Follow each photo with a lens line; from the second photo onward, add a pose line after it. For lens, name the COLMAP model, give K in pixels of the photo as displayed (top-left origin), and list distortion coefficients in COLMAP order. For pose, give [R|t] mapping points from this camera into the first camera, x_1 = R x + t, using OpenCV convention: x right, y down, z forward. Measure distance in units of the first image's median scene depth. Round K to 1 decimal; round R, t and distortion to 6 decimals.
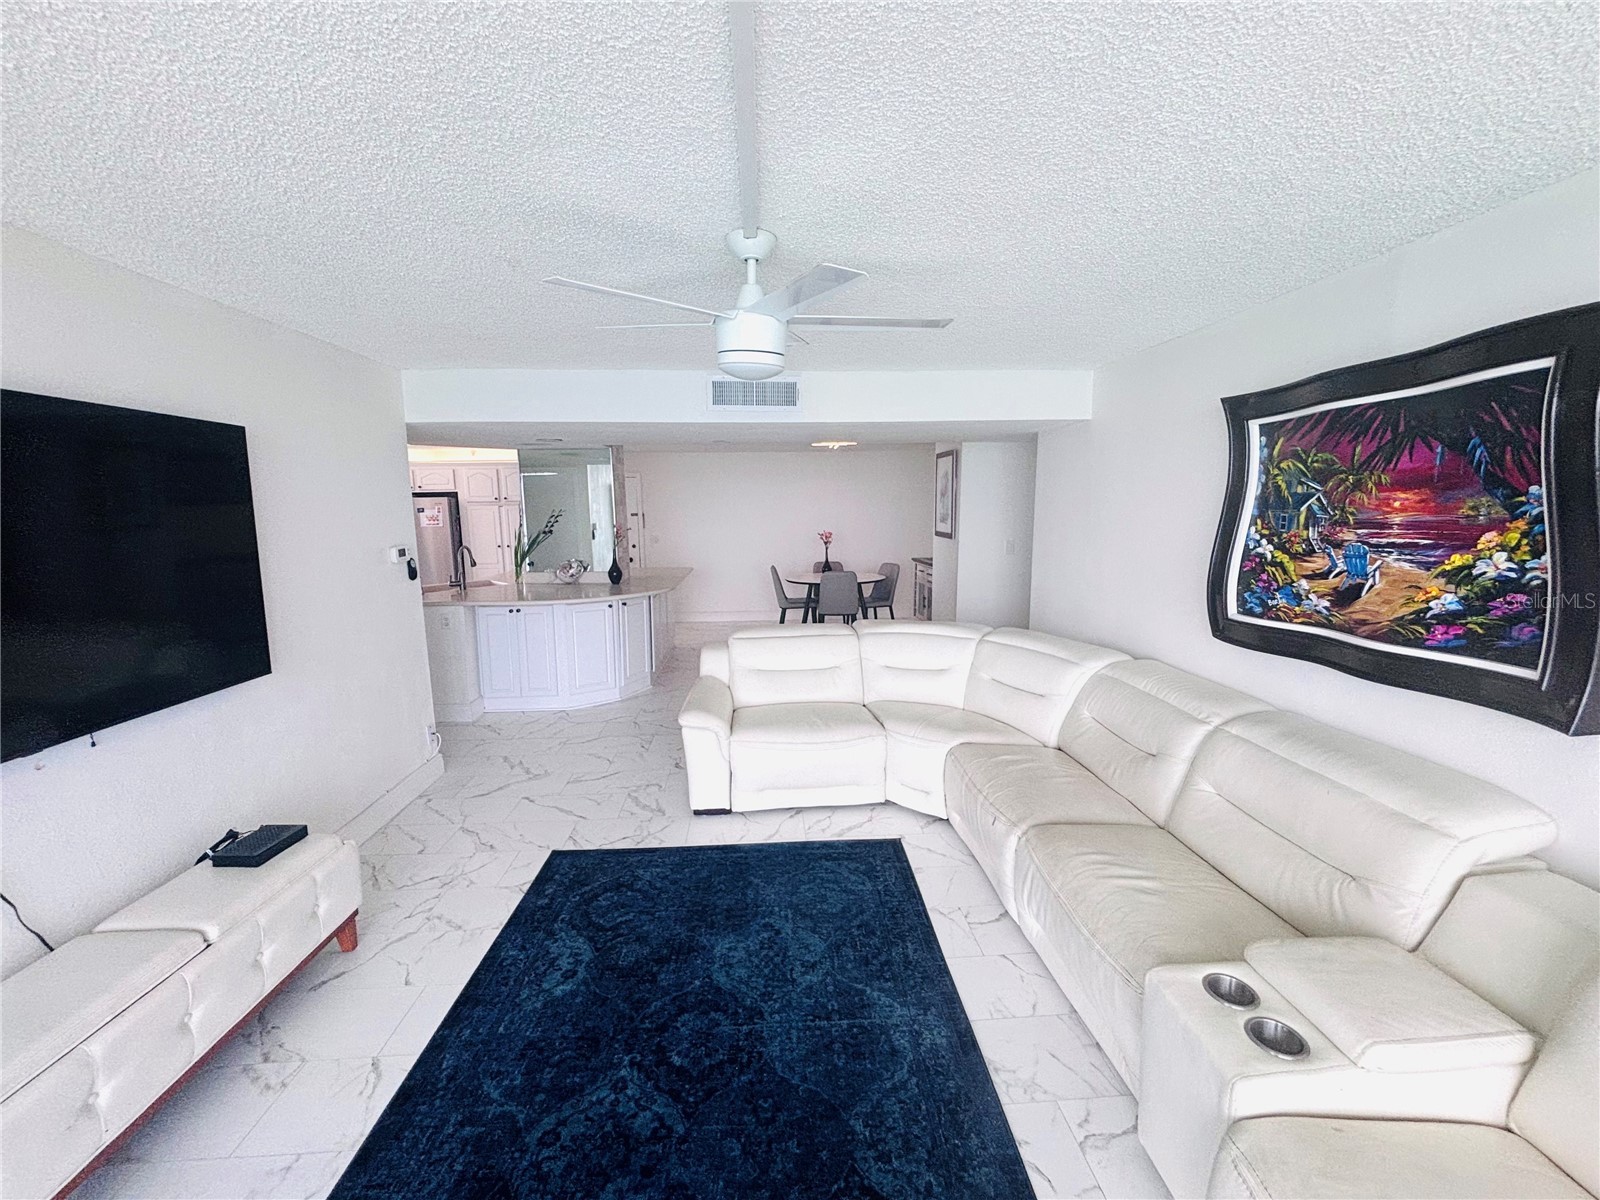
lens RADIAL K [[653.4, 0, 790.1], [0, 653.4, 595.5], [0, 0, 1]] dist [0.000192, 0.000106]
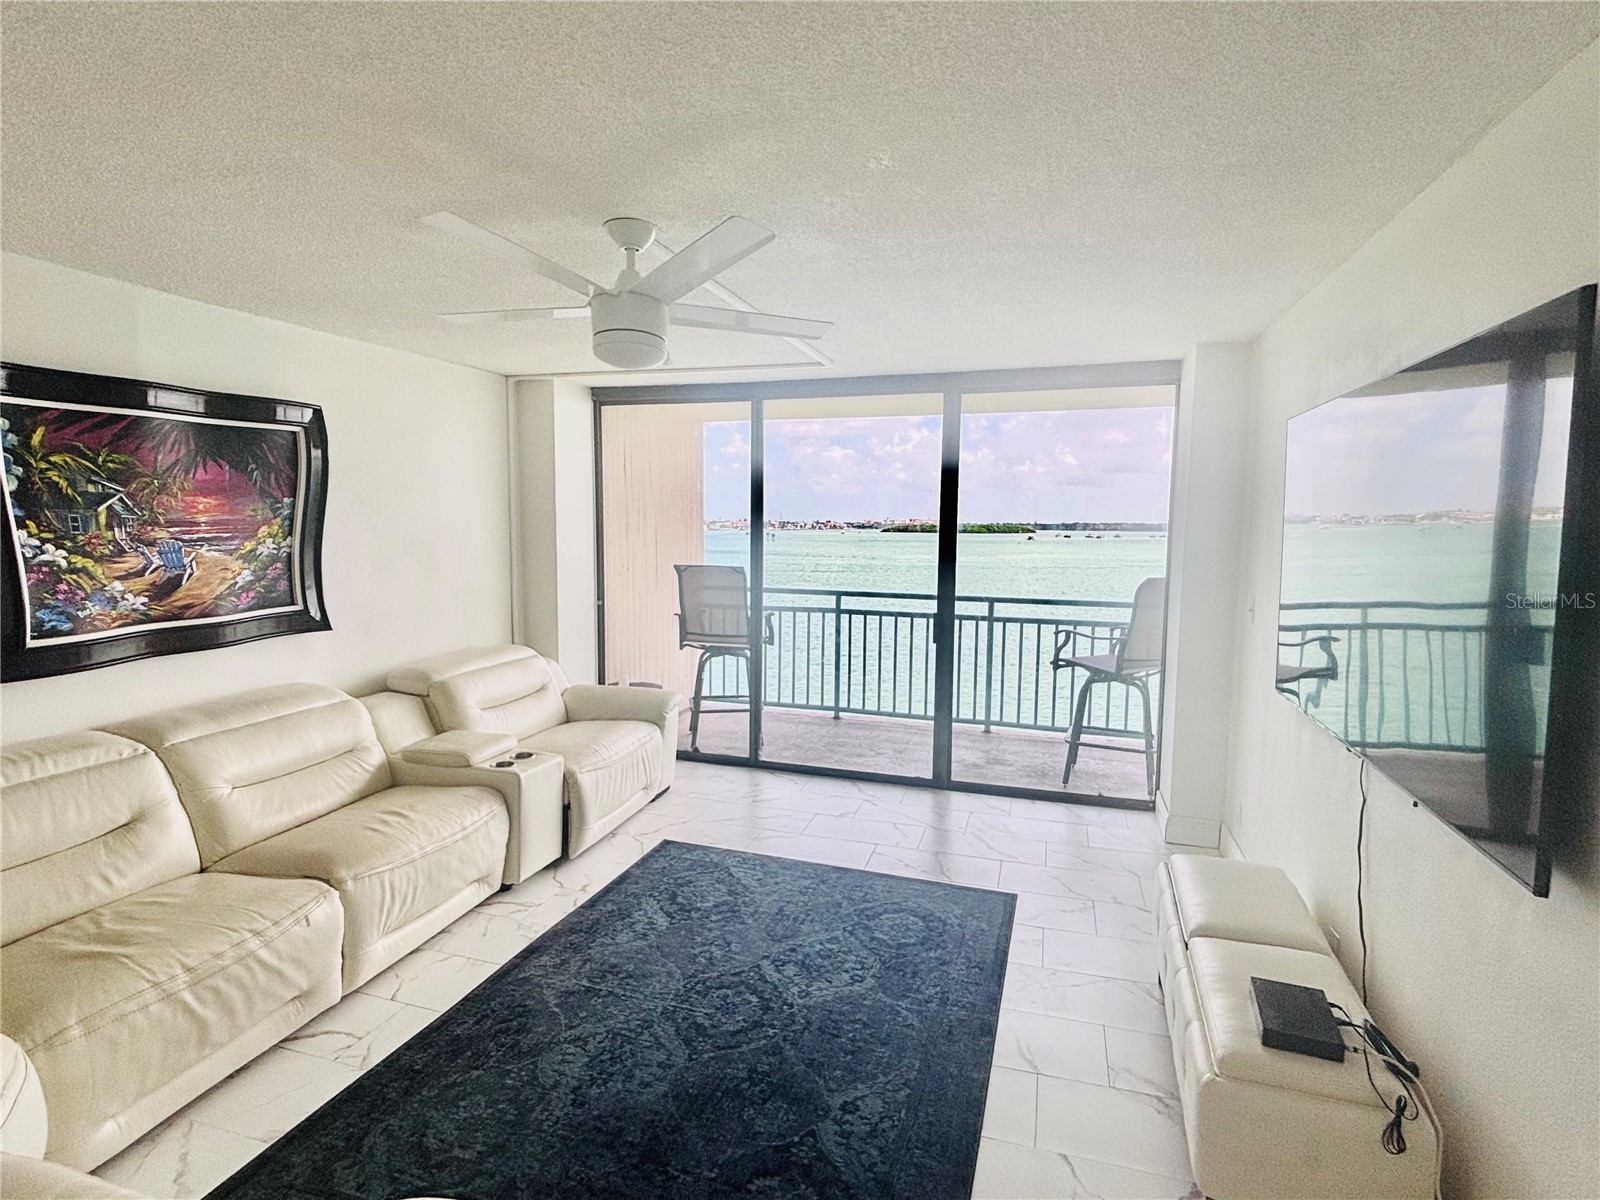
lens RADIAL K [[834.7, 0, 795.4], [0, 834.7, 608.9], [0, 0, 1]] dist [0.001389, 0.000666]
pose [[-0.937461, -0.035403, 0.346286, -0.625741], [0.046876, 0.972913, 0.226369, -0.228334], [-0.344920, 0.228444, -0.910408, 1.866760]]
